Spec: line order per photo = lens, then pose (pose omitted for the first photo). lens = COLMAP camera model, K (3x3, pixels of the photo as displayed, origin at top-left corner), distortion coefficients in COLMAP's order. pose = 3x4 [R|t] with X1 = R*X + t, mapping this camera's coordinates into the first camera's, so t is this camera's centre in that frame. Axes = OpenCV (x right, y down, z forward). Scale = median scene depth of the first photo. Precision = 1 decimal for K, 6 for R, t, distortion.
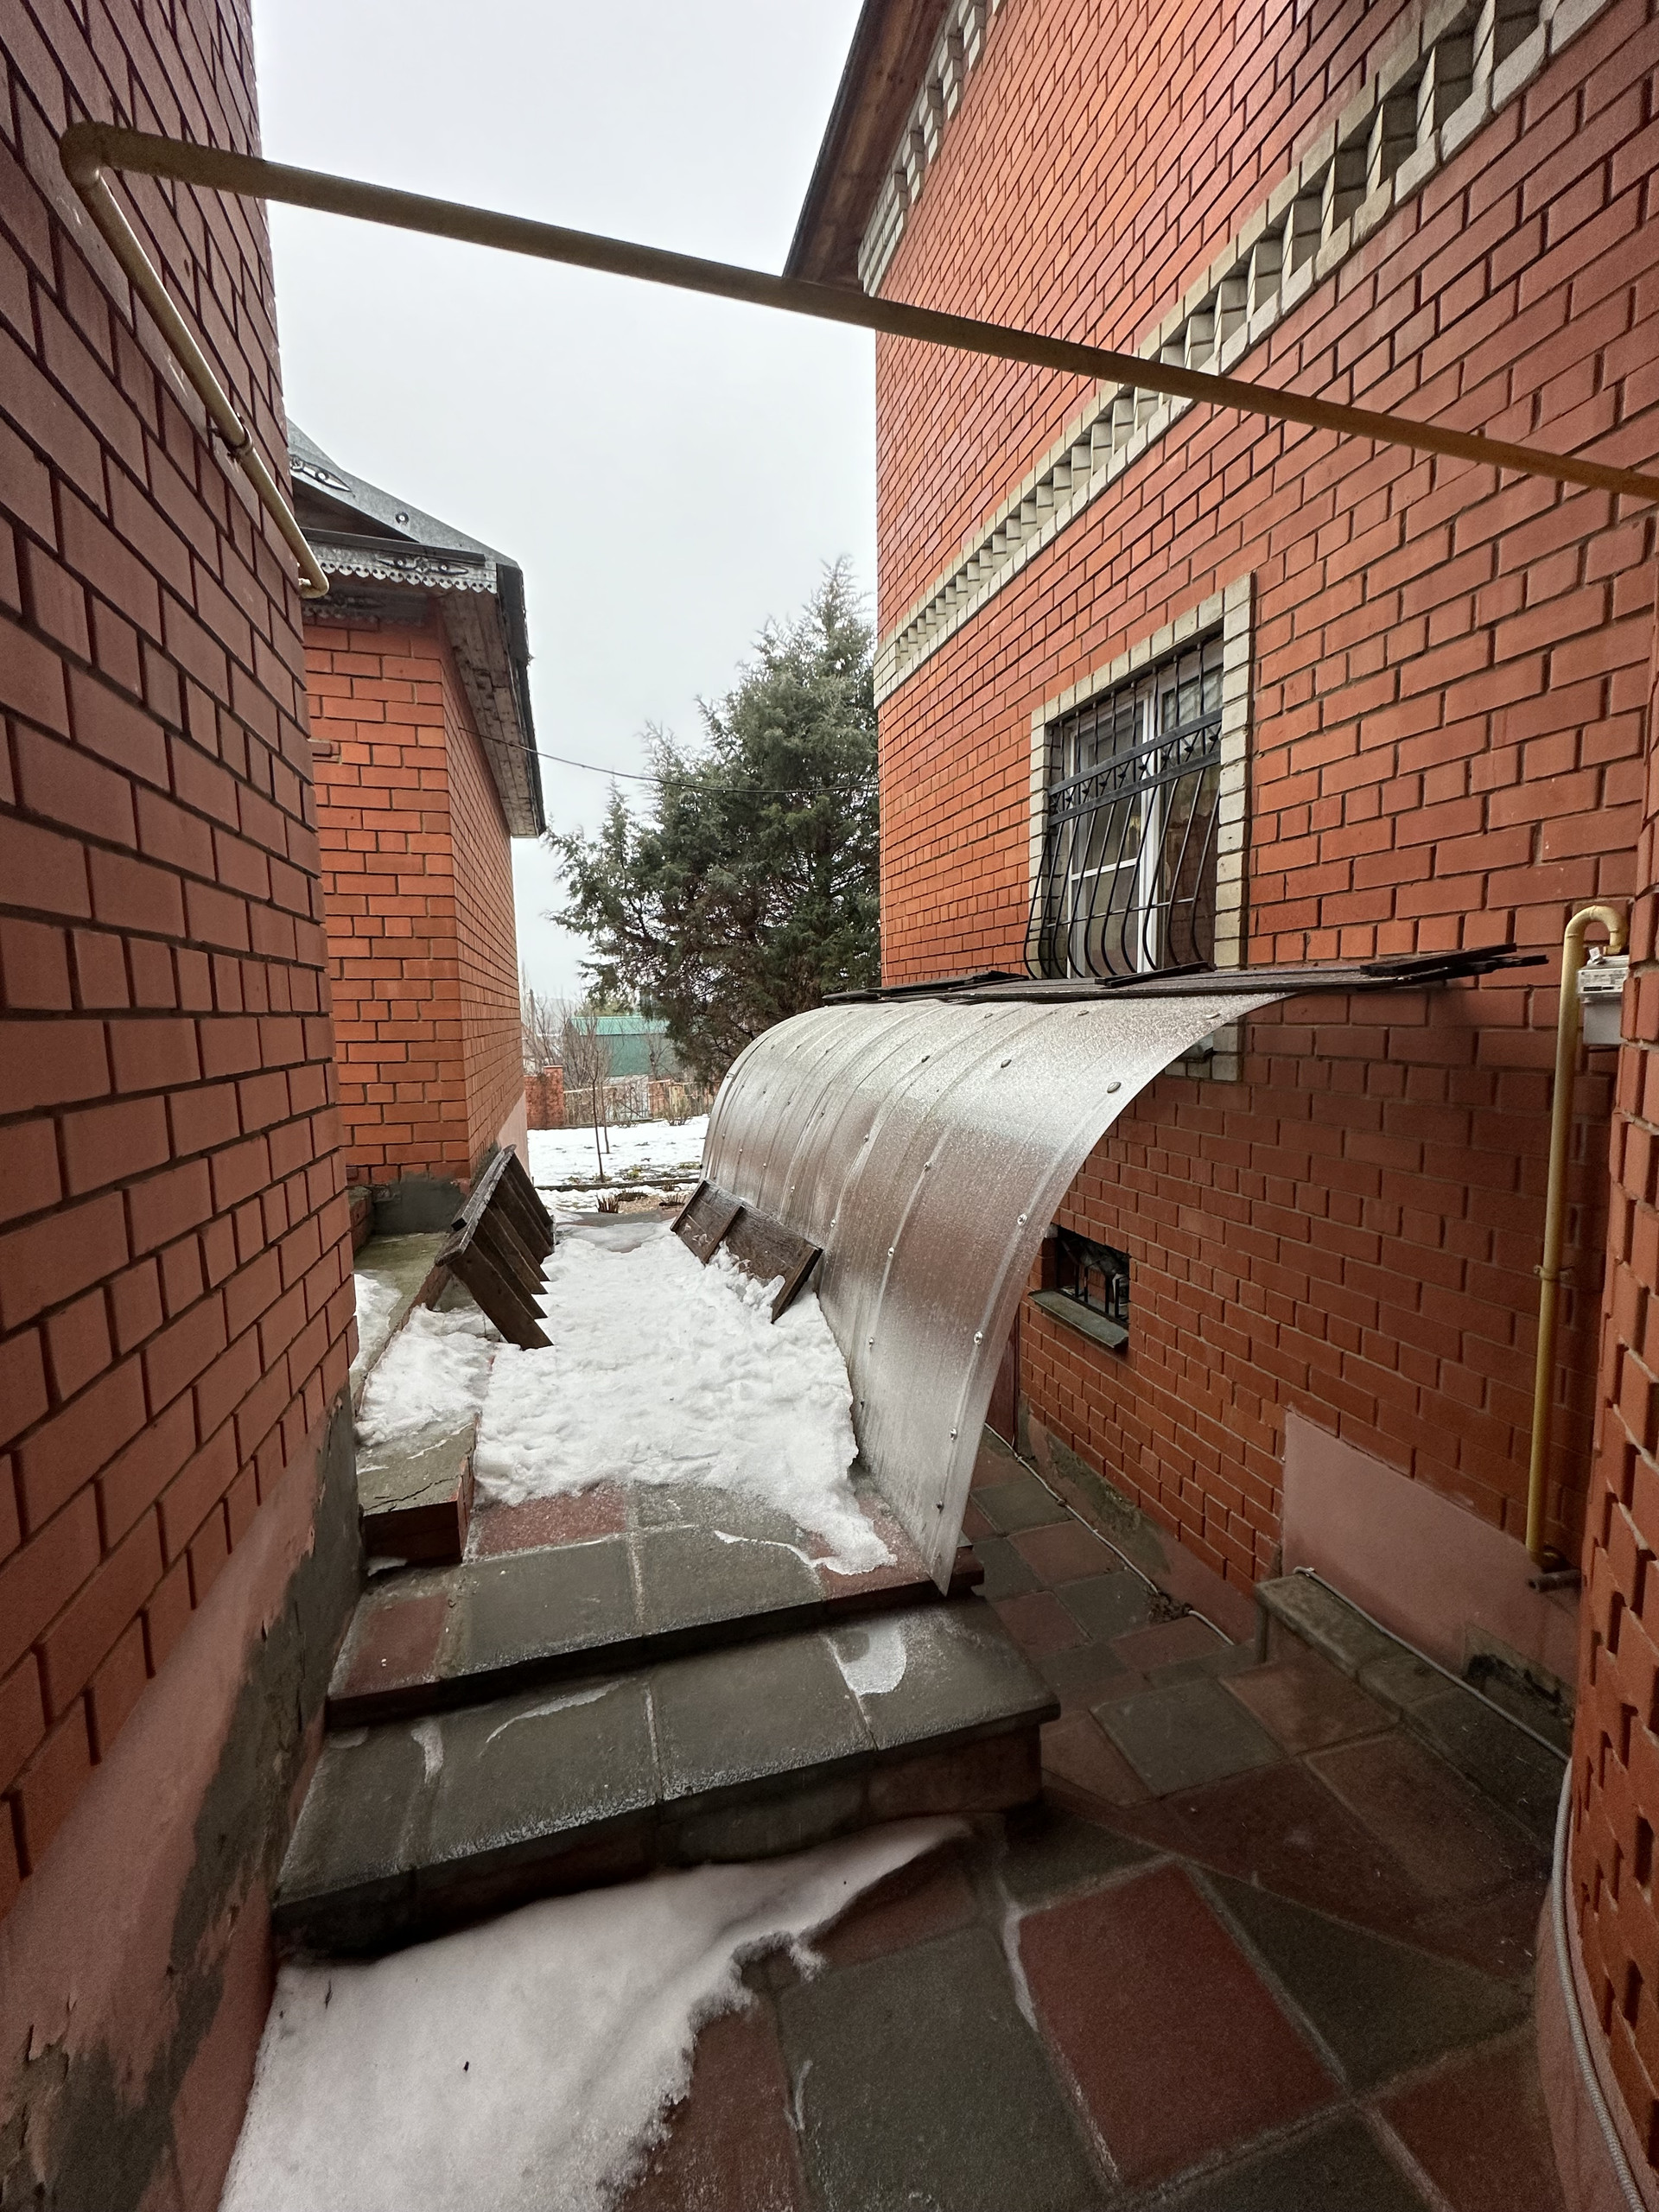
lens RADIAL K [[878.8, 0, 832.1], [0, 878.8, 1106.6], [0, 0, 1]] dist [-0.001706, -0.000287]
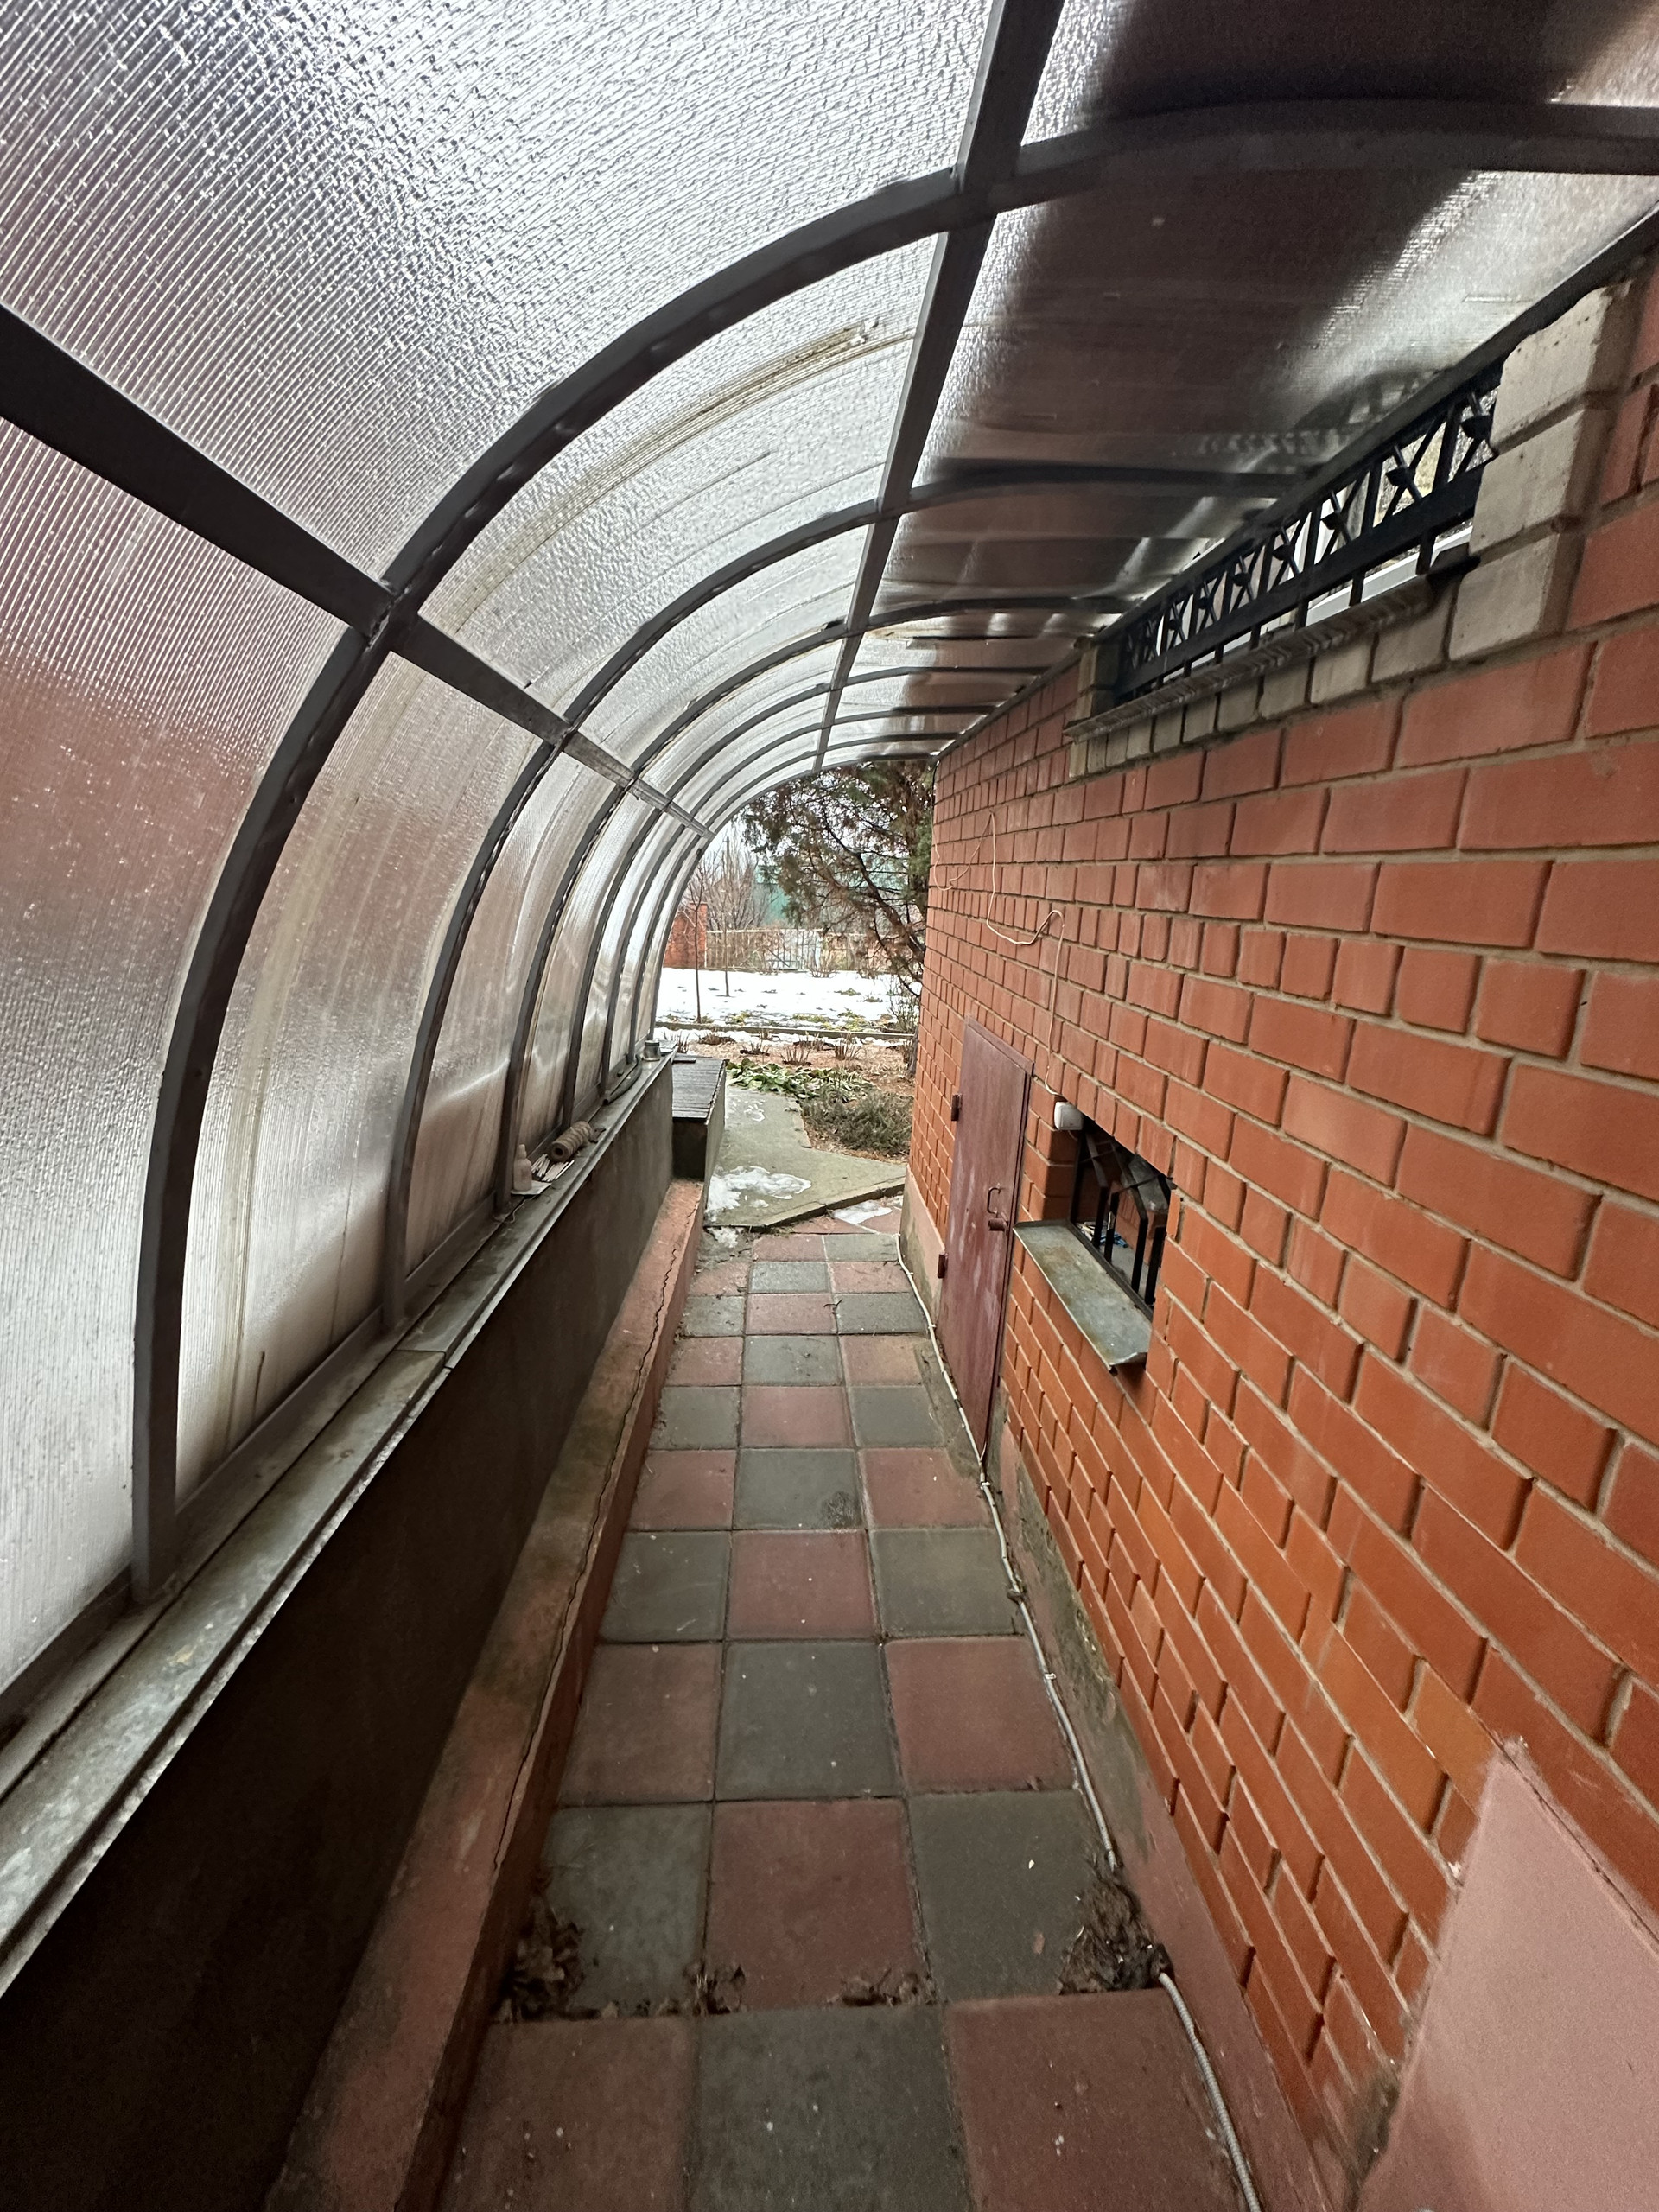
lens RADIAL K [[878.8, 0, 832.1], [0, 878.8, 1106.6], [0, 0, 1]] dist [-0.001706, -0.000287]
pose [[0.970449, 0.120382, -0.209135, 0.277258], [-0.089527, 0.984437, 0.151225, 0.085353], [0.224085, -0.128033, 0.966123, 0.573884]]
